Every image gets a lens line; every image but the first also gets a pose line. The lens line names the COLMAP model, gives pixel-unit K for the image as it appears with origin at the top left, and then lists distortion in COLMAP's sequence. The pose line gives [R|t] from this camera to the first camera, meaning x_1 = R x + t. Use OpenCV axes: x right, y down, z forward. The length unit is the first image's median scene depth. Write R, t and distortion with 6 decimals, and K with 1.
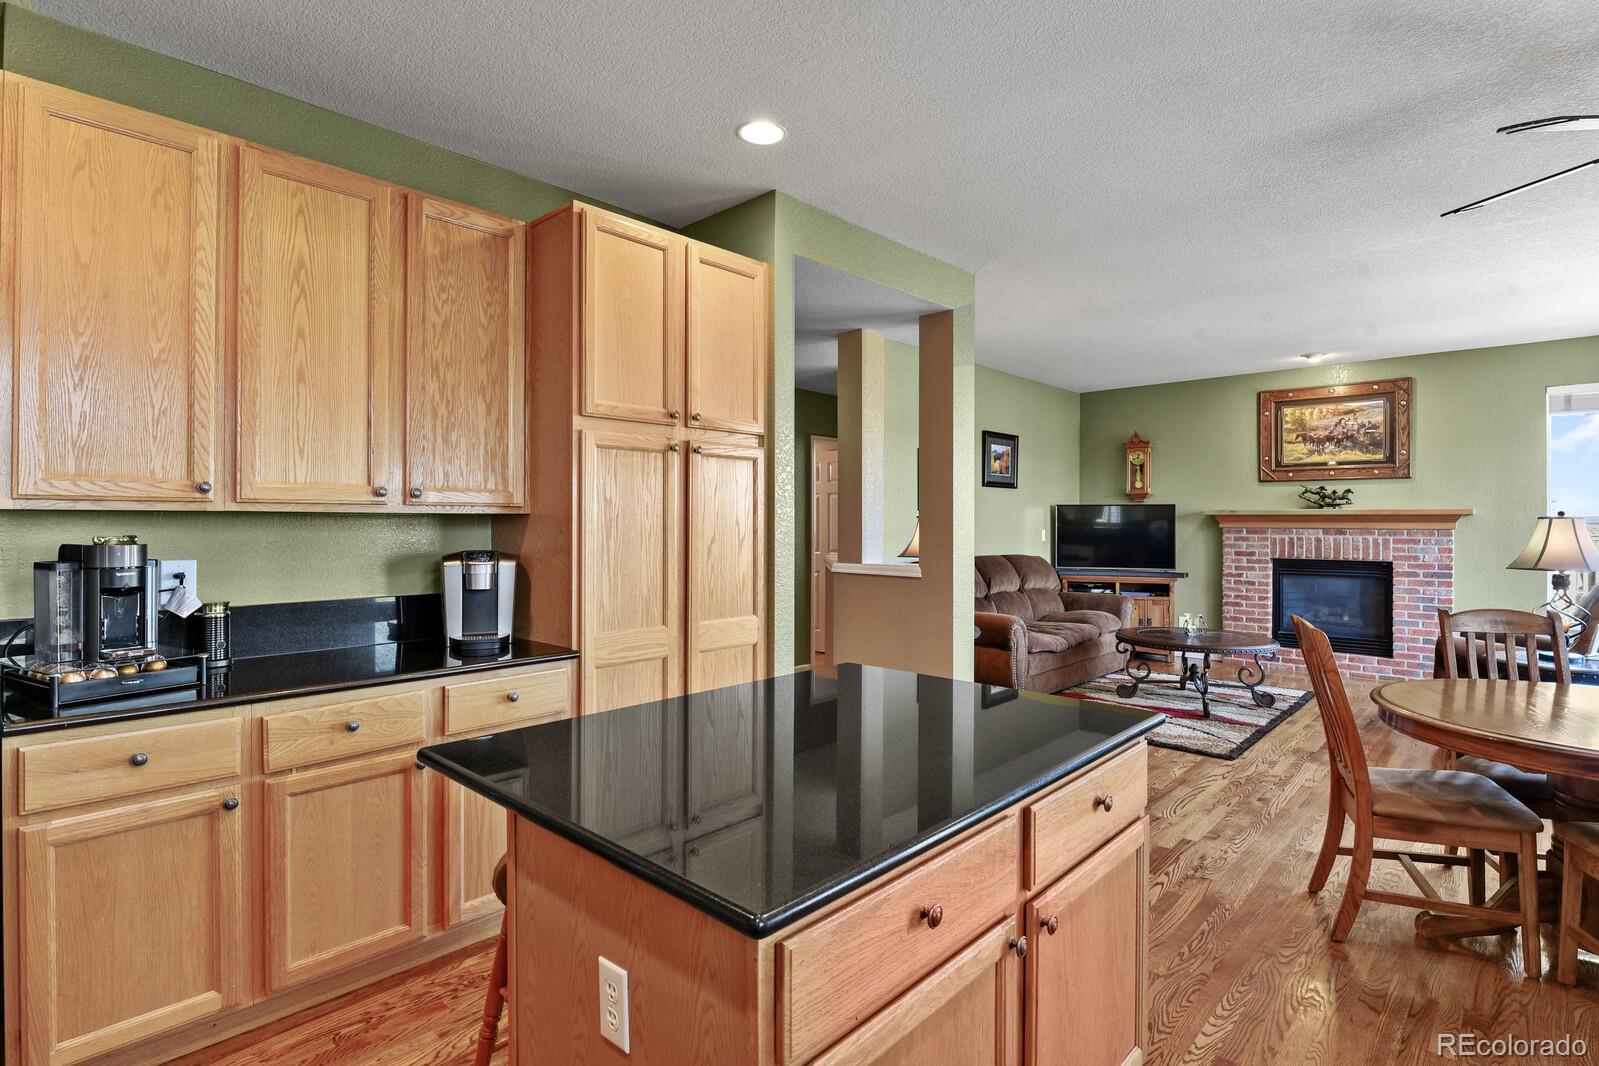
lens RADIAL K [[784.2, 0, 803.3], [0, 784.2, 525.8], [0, 0, 1]] dist [-0.011411, 0.001622]
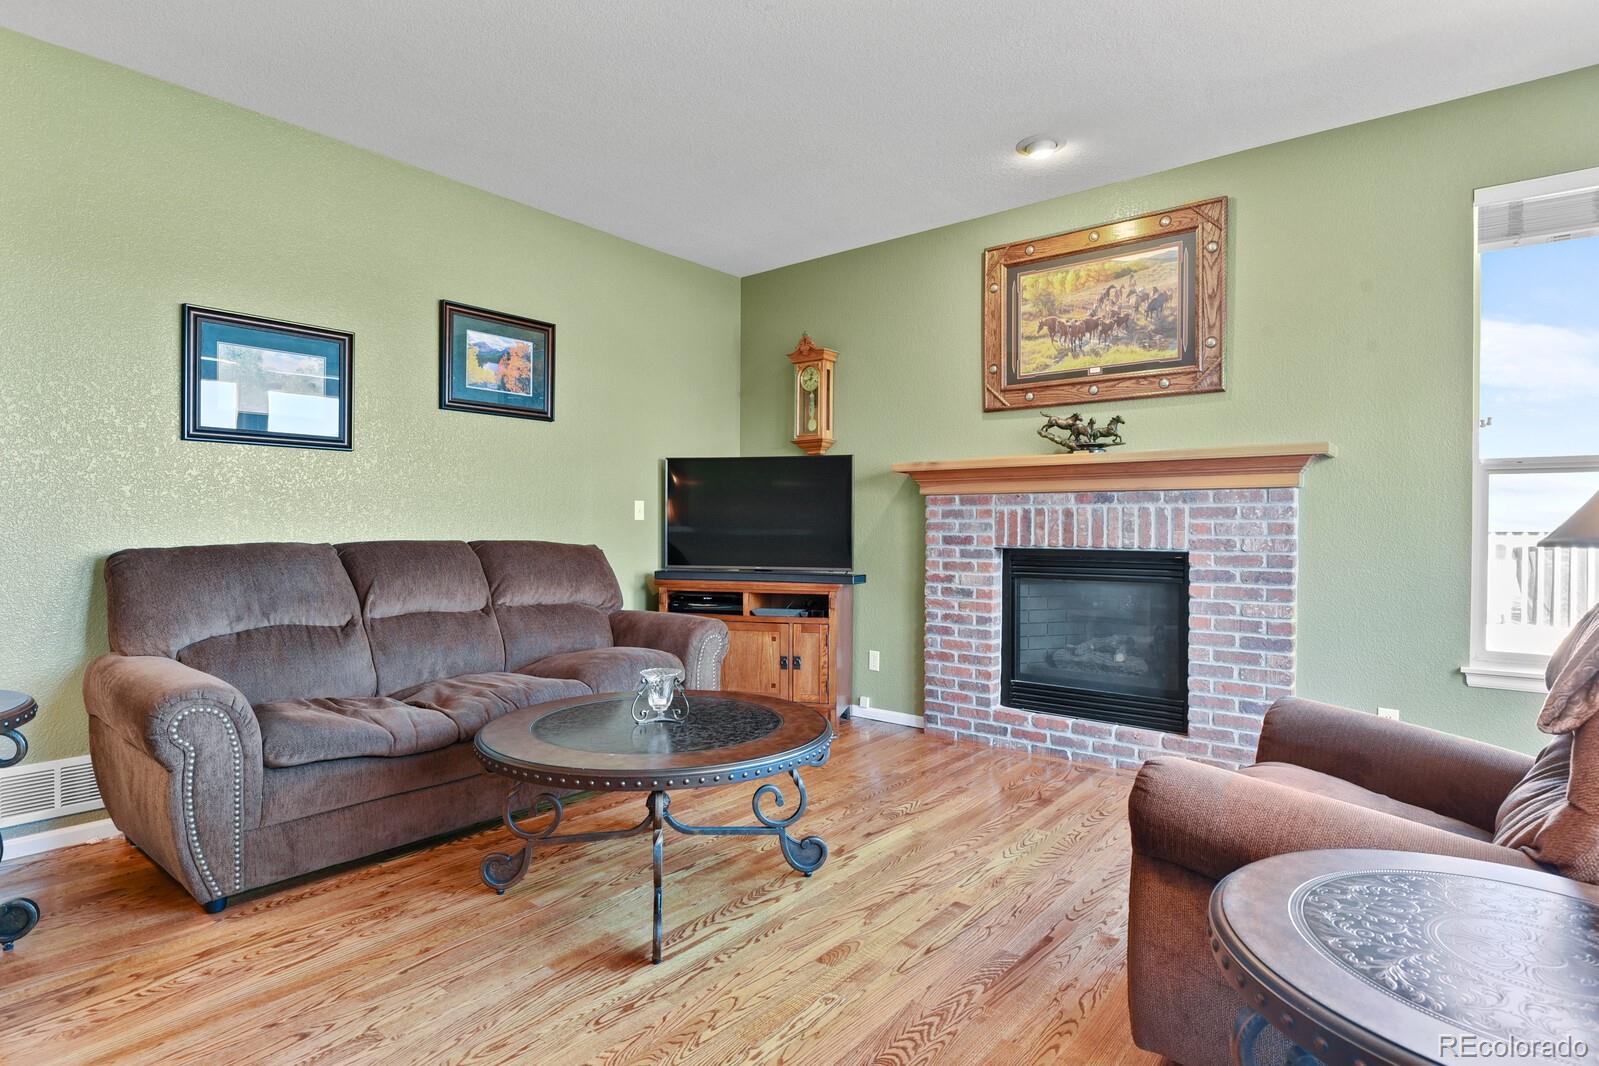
lens RADIAL K [[827.2, 0, 800.6], [0, 827.2, 537.9], [0, 0, 1]] dist [0.011510, -0.003472]
pose [[0.997494, 0.000164, 0.070753, 0.419606], [-0.000924, 0.999942, 0.010705, 0.028315], [-0.070747, -0.010743, 0.997436, 0.426278]]
